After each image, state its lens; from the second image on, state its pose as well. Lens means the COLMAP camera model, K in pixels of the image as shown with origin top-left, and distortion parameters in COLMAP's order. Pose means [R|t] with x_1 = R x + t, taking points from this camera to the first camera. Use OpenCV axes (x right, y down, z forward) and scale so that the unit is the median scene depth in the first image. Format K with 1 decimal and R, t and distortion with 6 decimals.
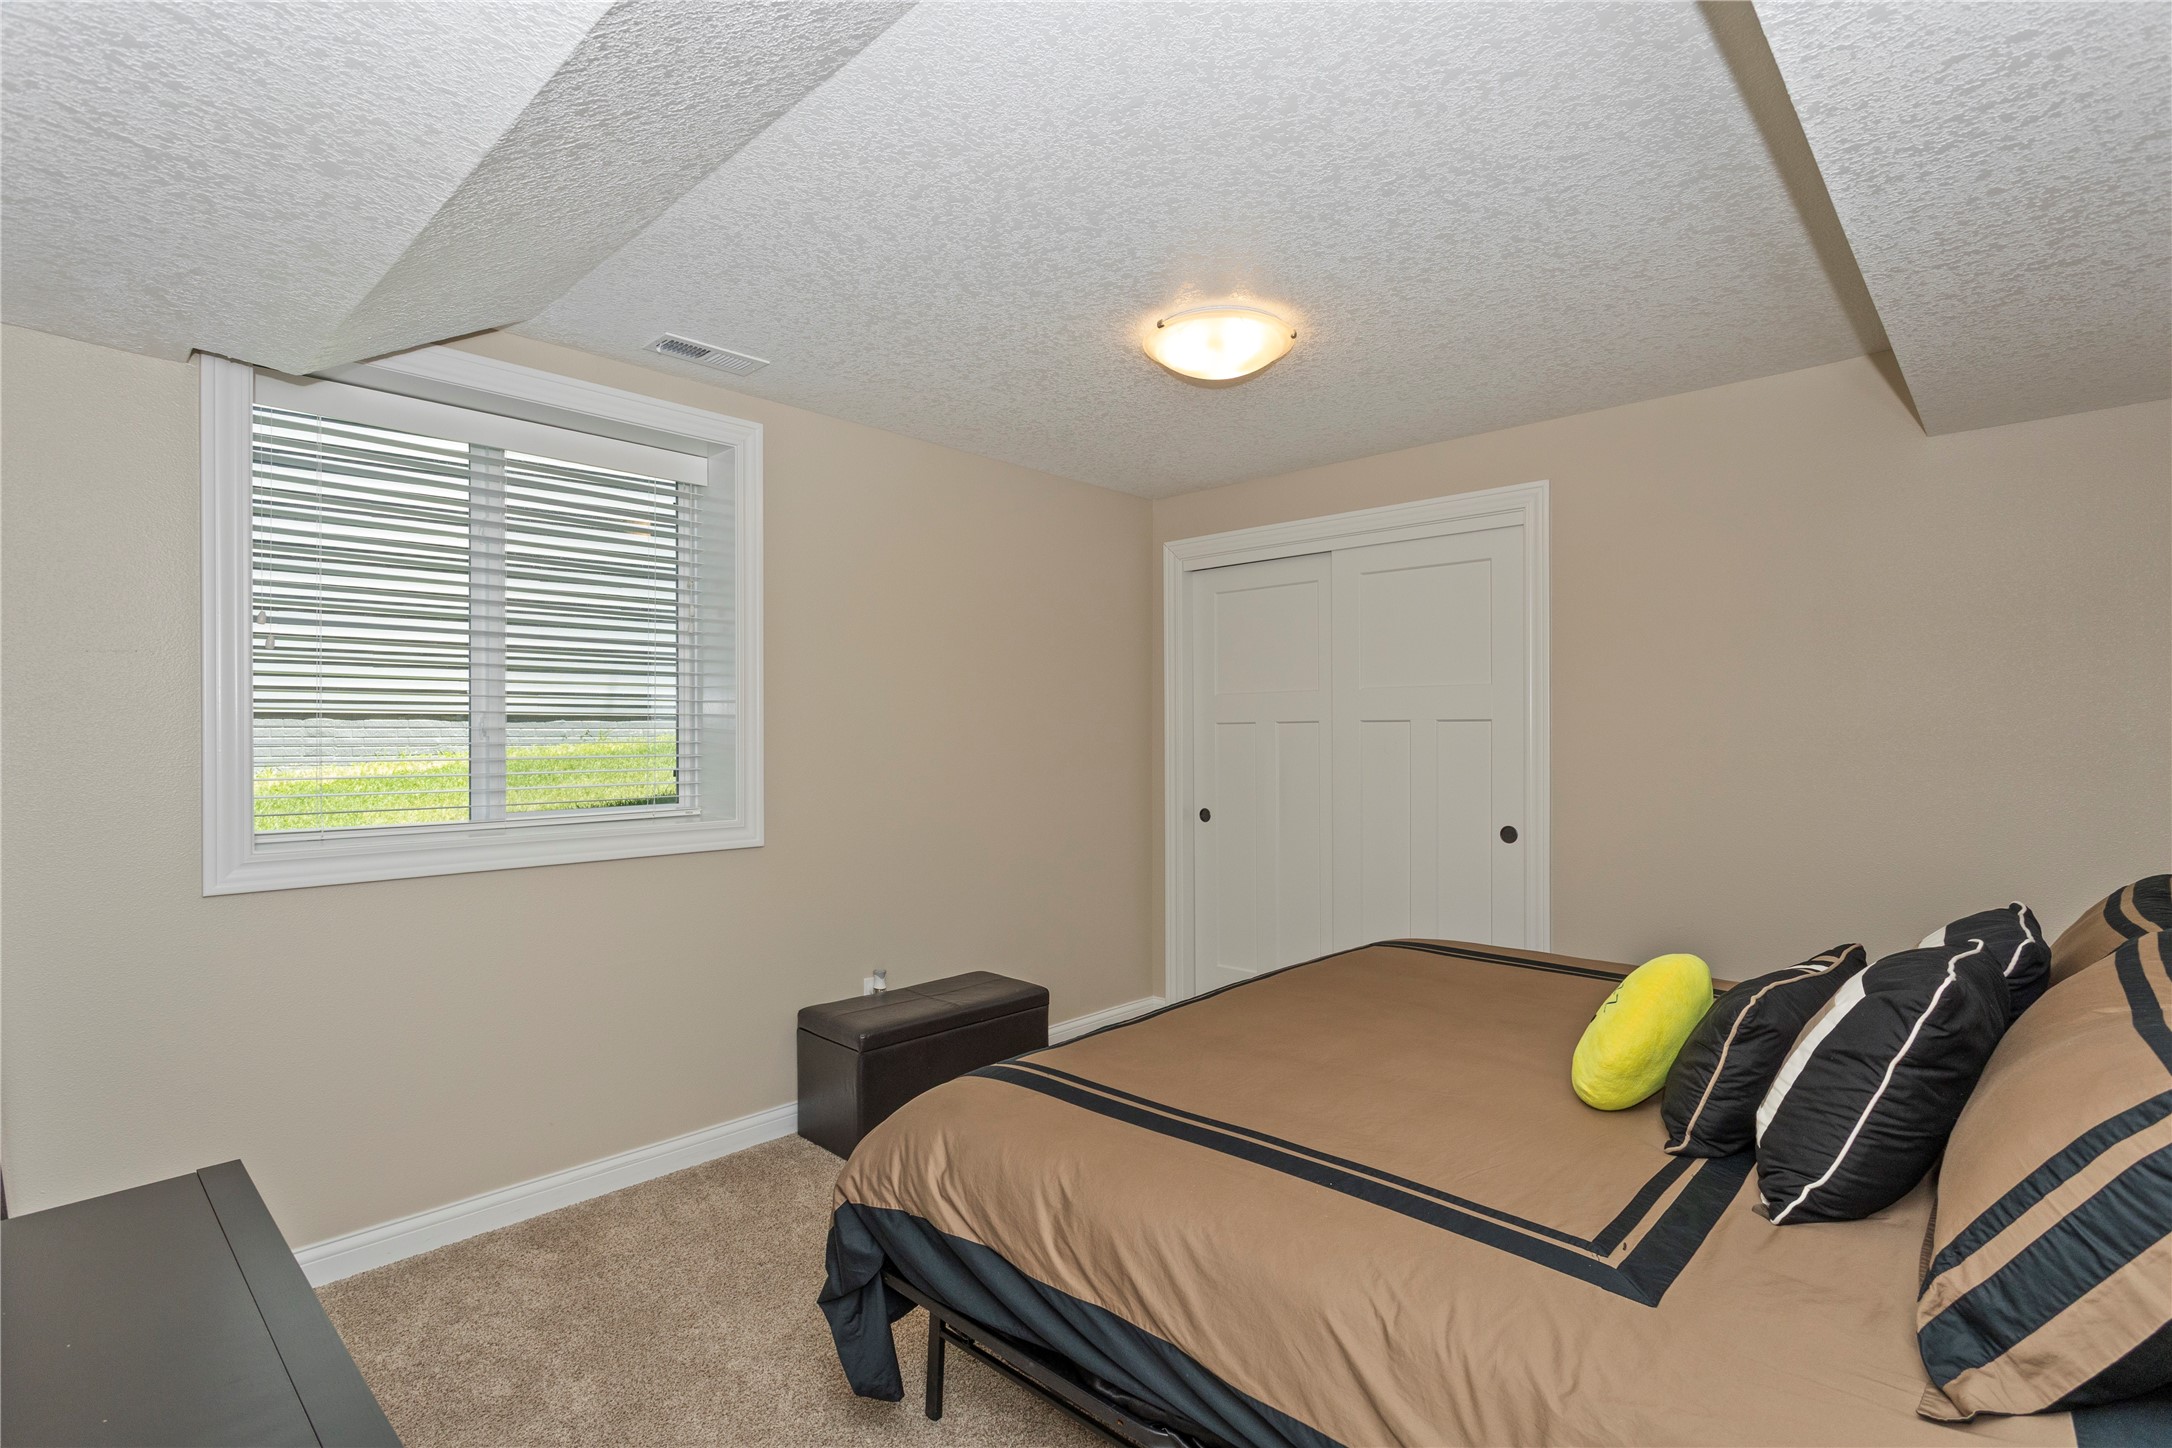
lens RADIAL K [[1035.7, 0, 1094.4], [0, 1035.7, 723.5], [0, 0, 1]] dist [0.001261, 0.000382]
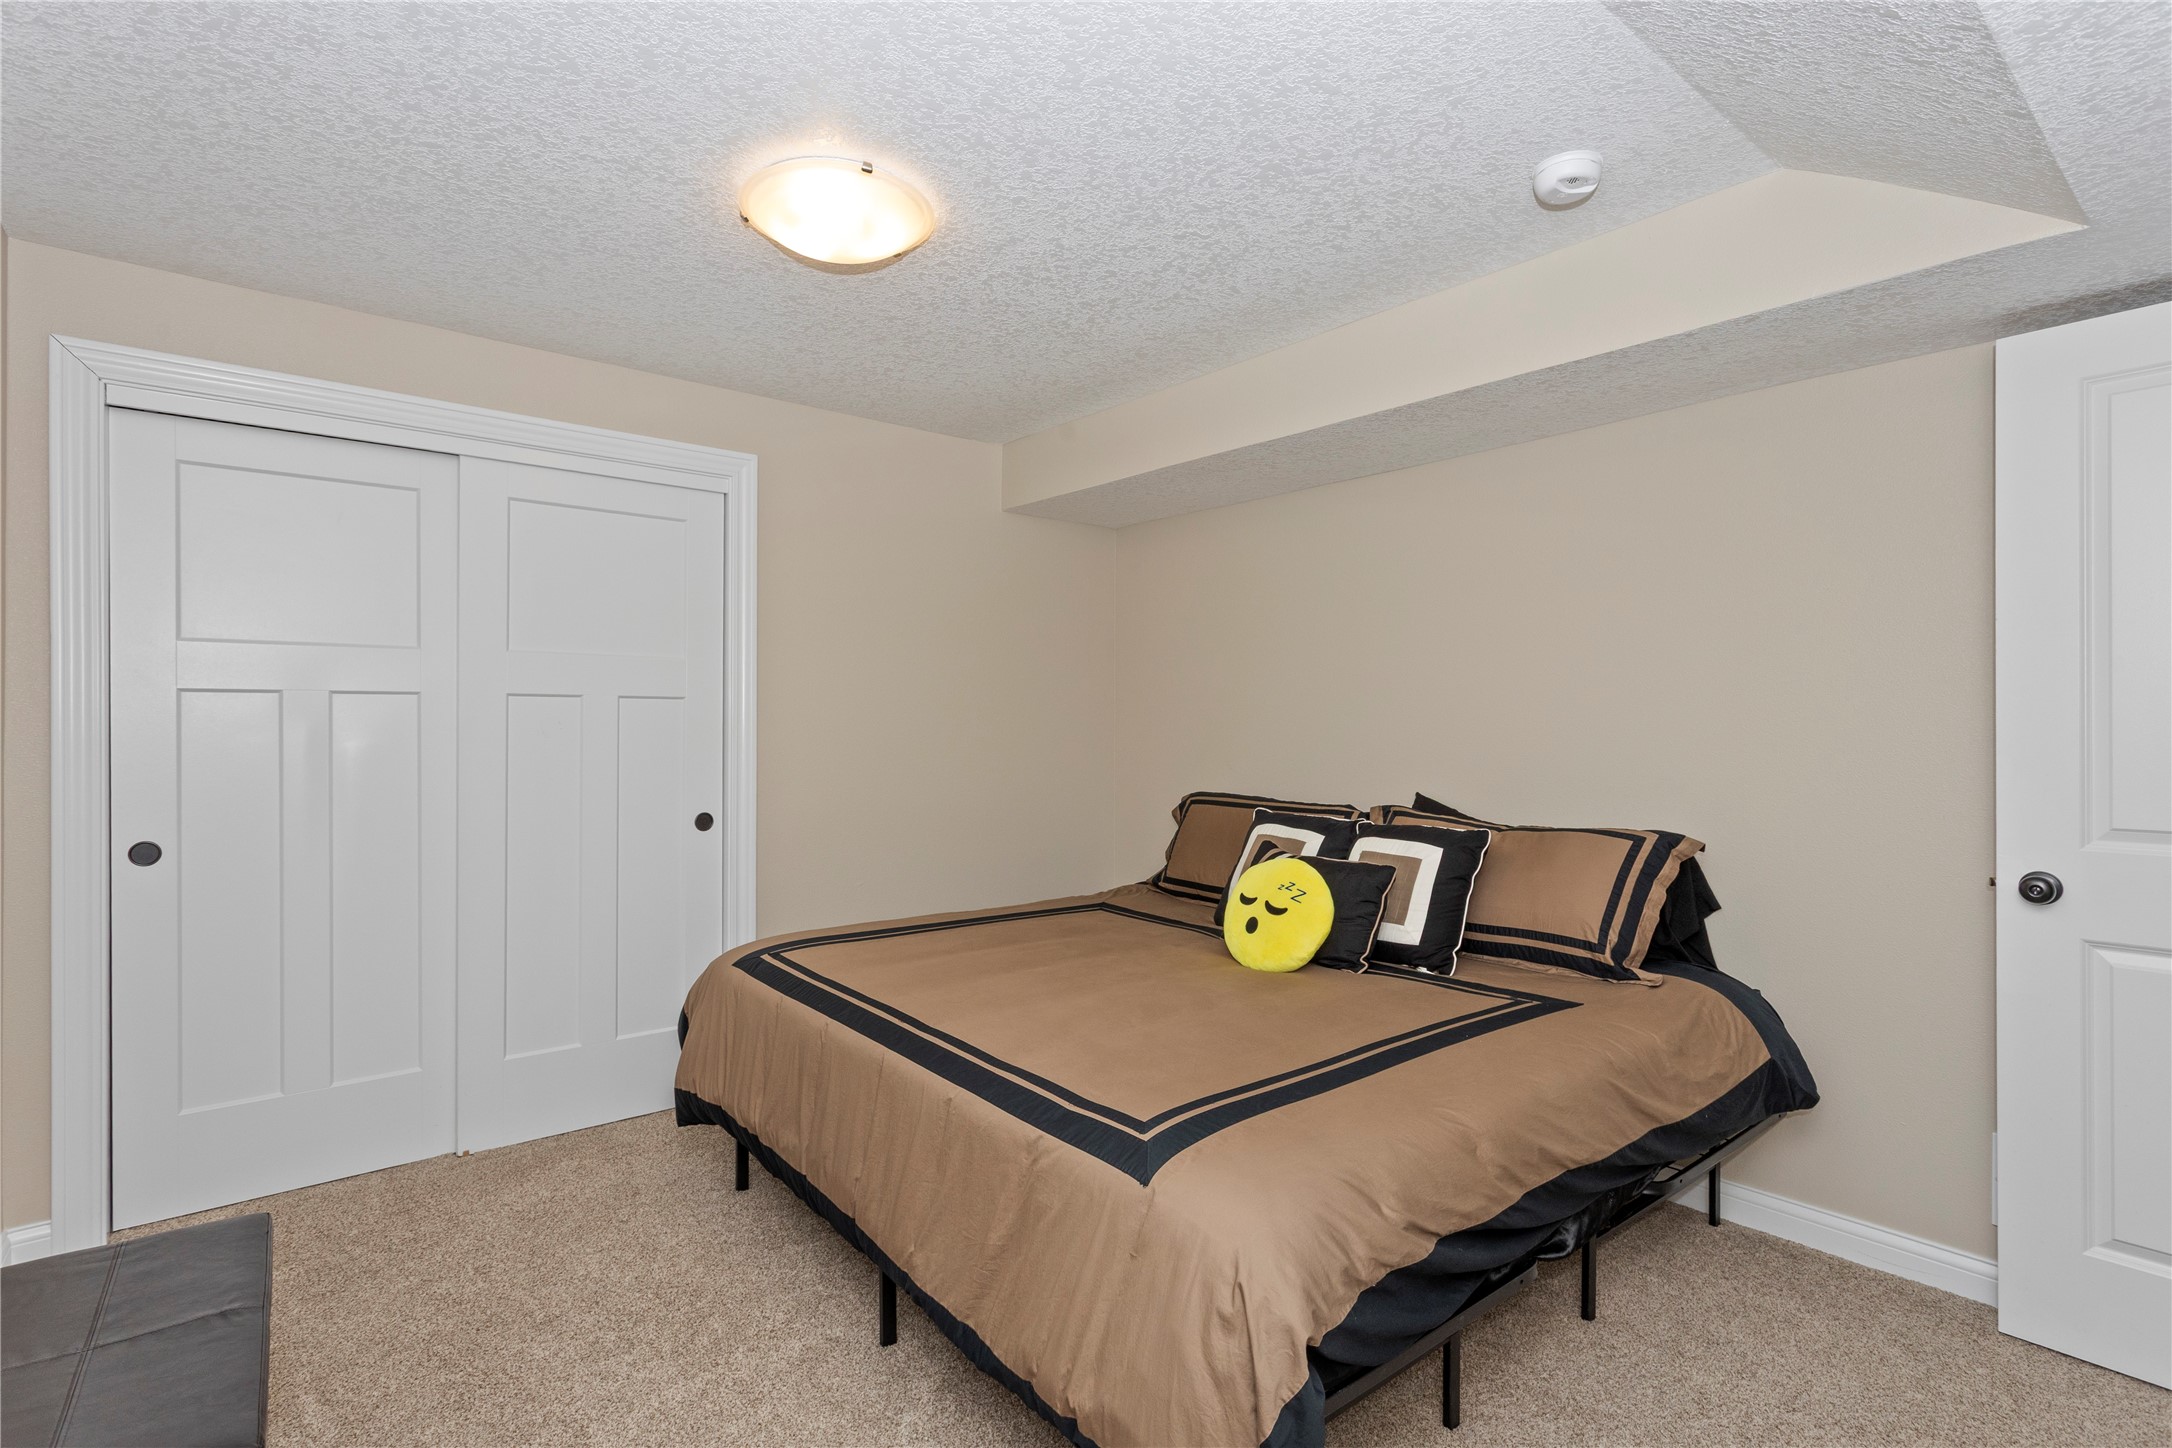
lens RADIAL K [[1035.7, 0, 1094.4], [0, 1035.7, 723.5], [0, 0, 1]] dist [0.001261, 0.000382]
pose [[0.121767, 0.003559, 0.992552, -0.494254], [-0.016746, 0.999859, -0.001531, 0.014815], [-0.992417, -0.016435, 0.121809, 0.556178]]
